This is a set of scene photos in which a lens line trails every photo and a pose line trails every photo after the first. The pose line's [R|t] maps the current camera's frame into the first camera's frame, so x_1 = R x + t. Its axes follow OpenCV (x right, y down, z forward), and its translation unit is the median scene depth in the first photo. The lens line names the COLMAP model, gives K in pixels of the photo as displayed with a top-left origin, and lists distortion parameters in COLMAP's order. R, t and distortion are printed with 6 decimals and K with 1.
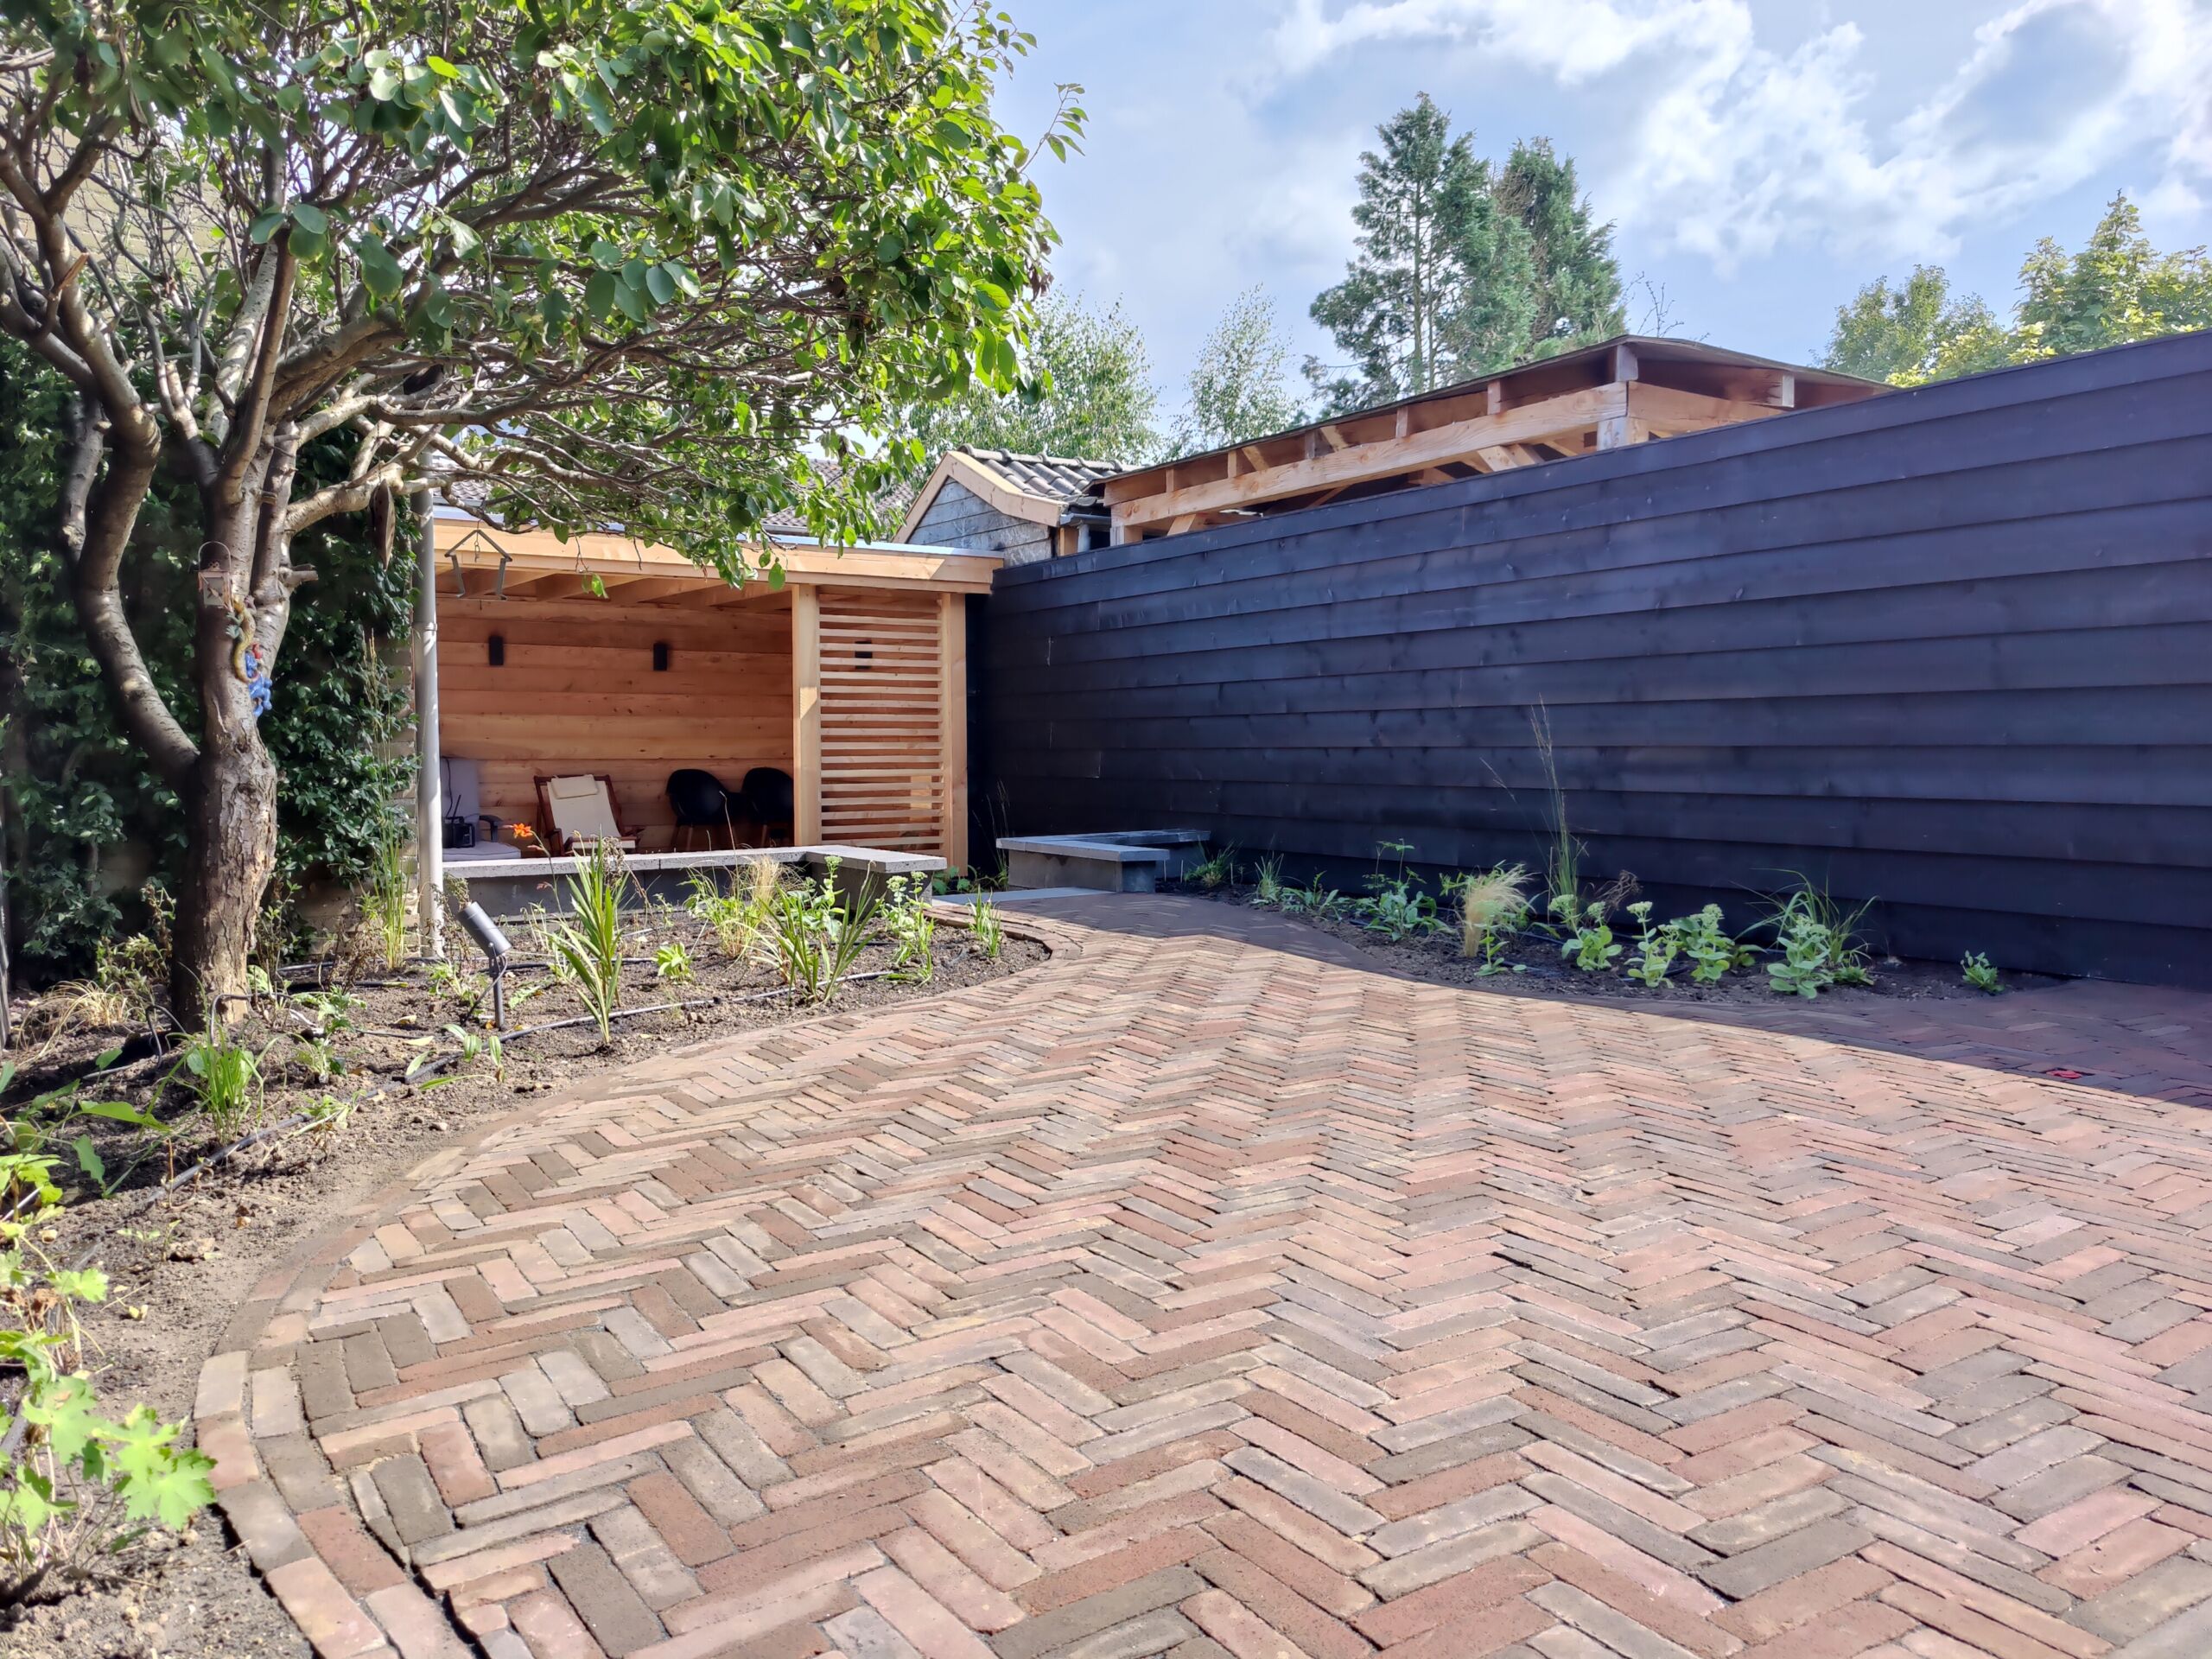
lens RADIAL K [[1510.9, 0, 1091.7], [0, 1510.9, 833.1], [0, 0, 1]] dist [0.043398, -0.037343]
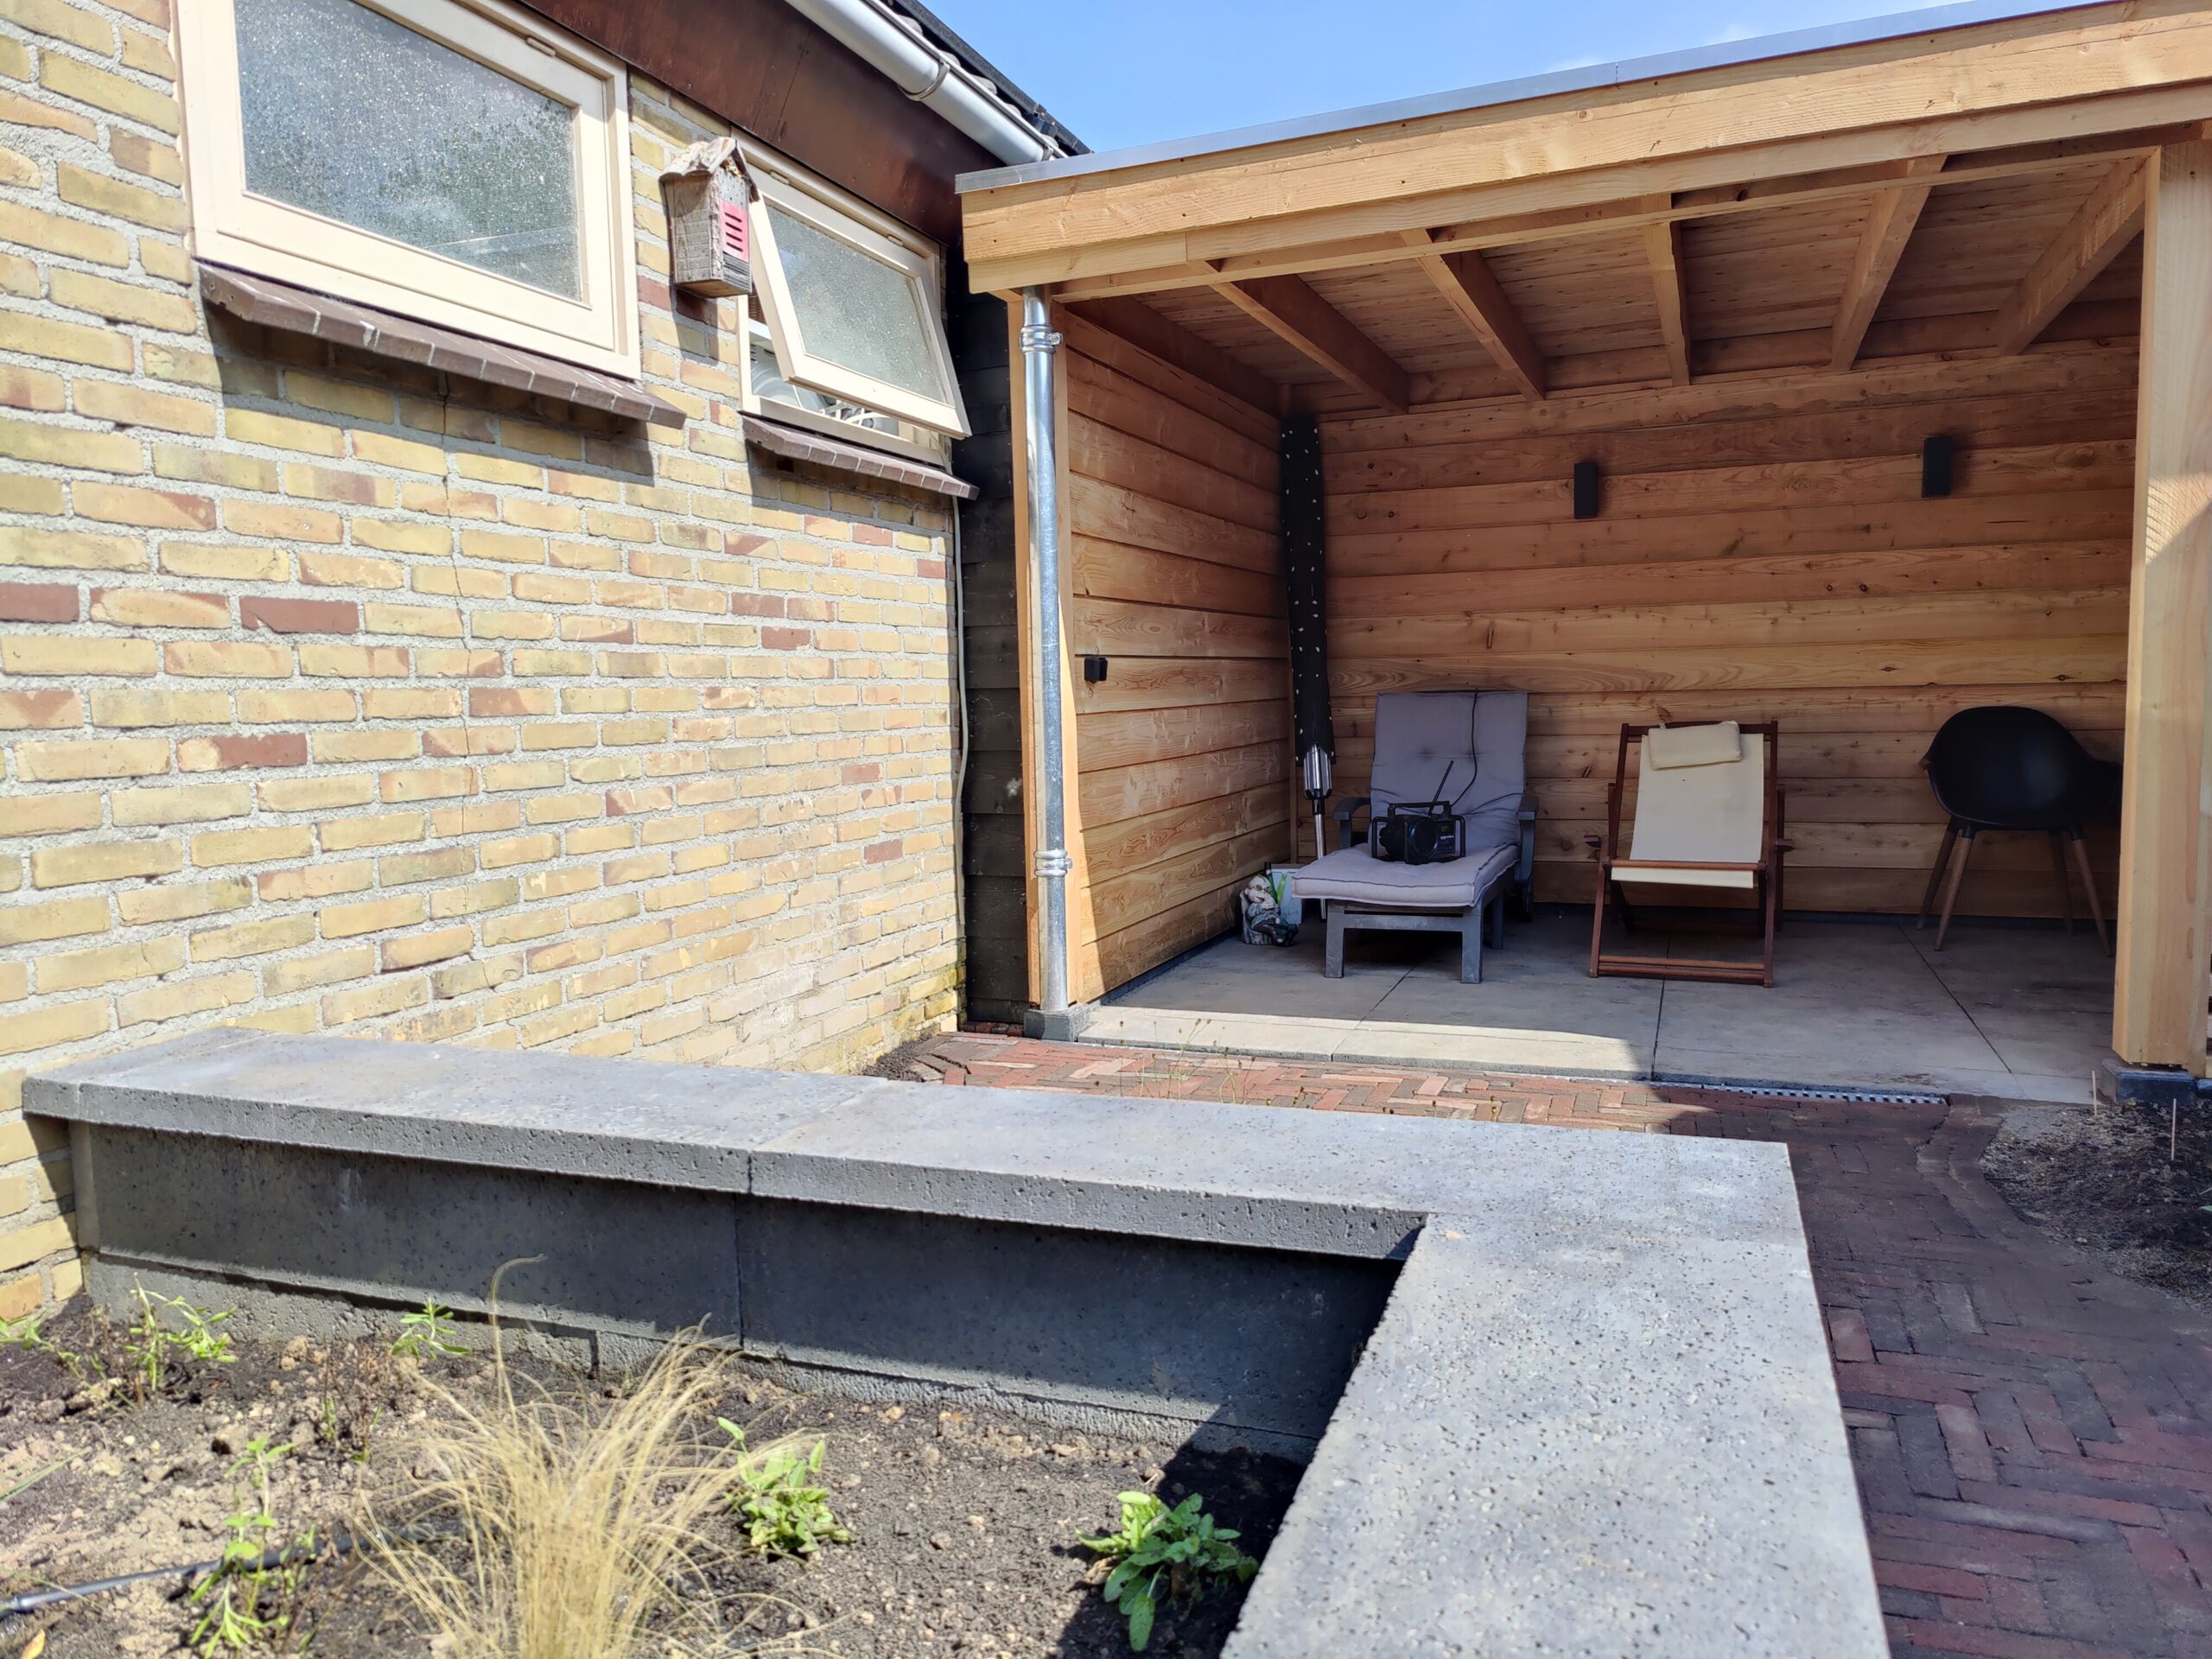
lens RADIAL K [[1531.4, 0, 1096.2], [0, 1531.4, 834.6], [0, 0, 1]] dist [0.042162, -0.041779]
pose [[0.573632, 0.066060, -0.816445, -0.043778], [-0.025506, 0.997700, 0.062805, -0.031601], [0.818716, -0.015203, 0.573998, 0.612481]]
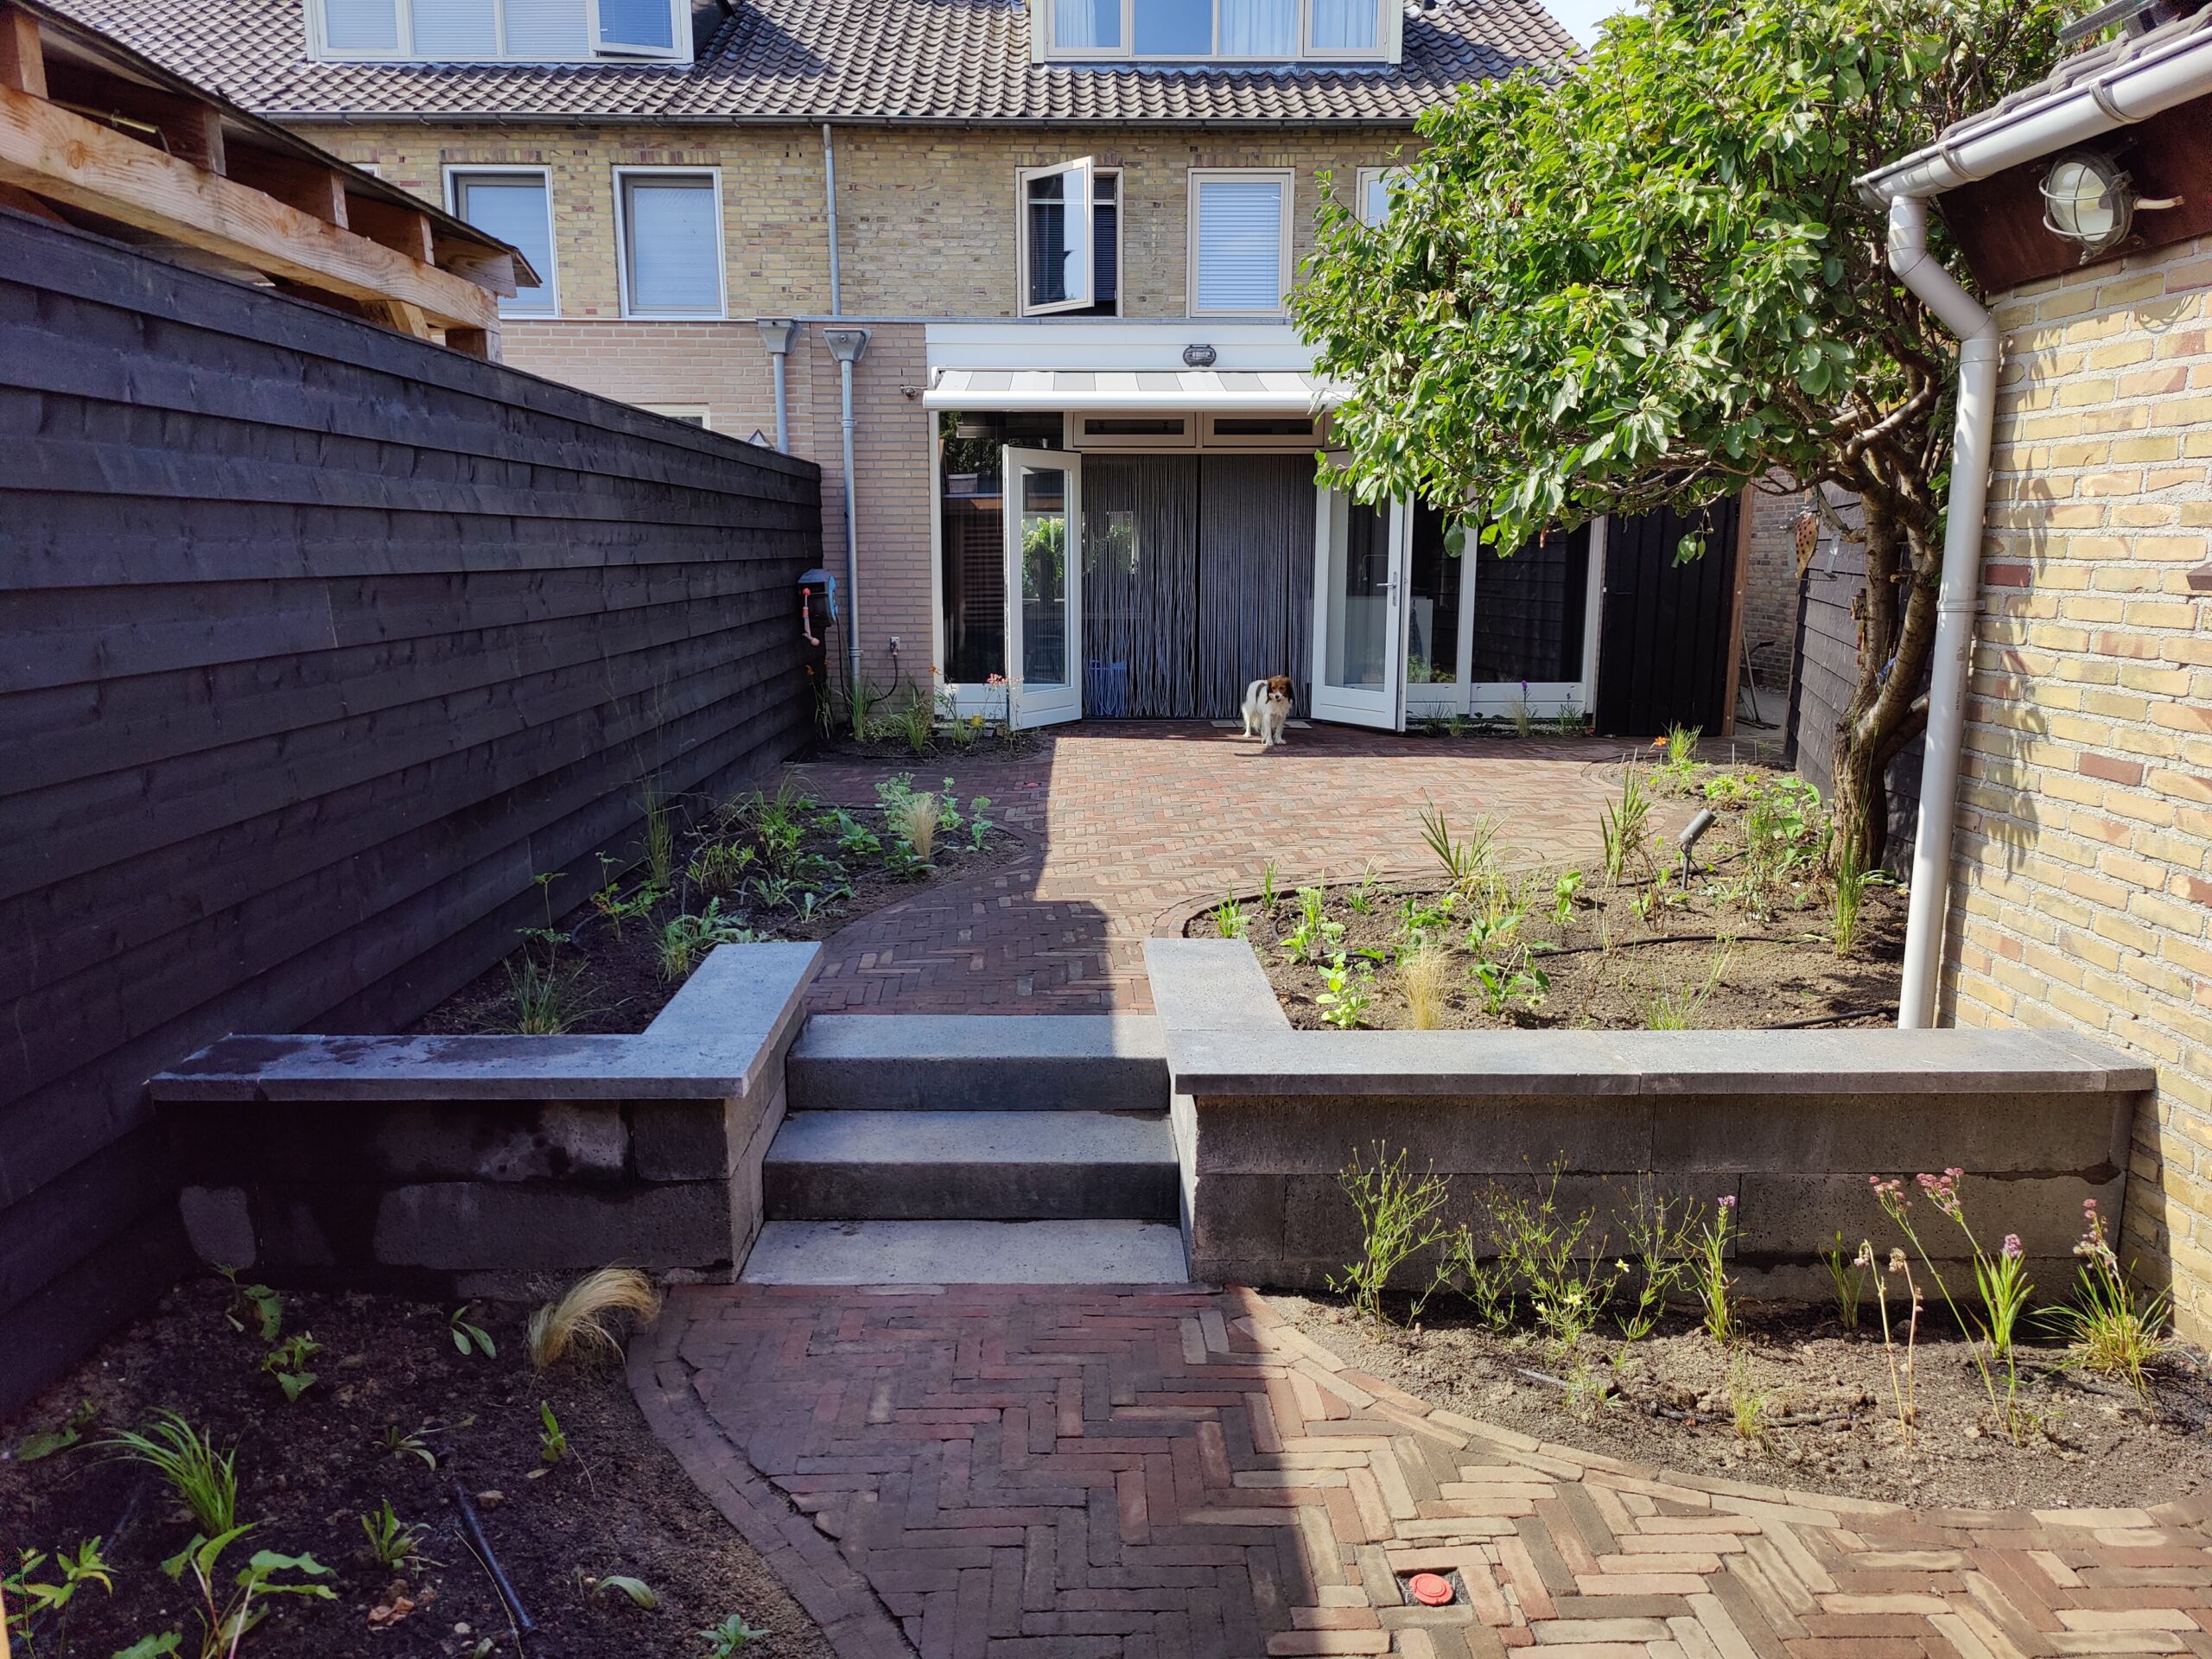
lens RADIAL K [[1521.2, 0, 1097.8], [0, 1521.2, 832.3], [0, 0, 1]] dist [0.046822, -0.045417]
pose [[-0.845186, -0.093923, 0.526155, -0.277753], [0.034826, 0.972668, 0.229572, -0.118395], [-0.533336, 0.212355, -0.818815, 1.015986]]
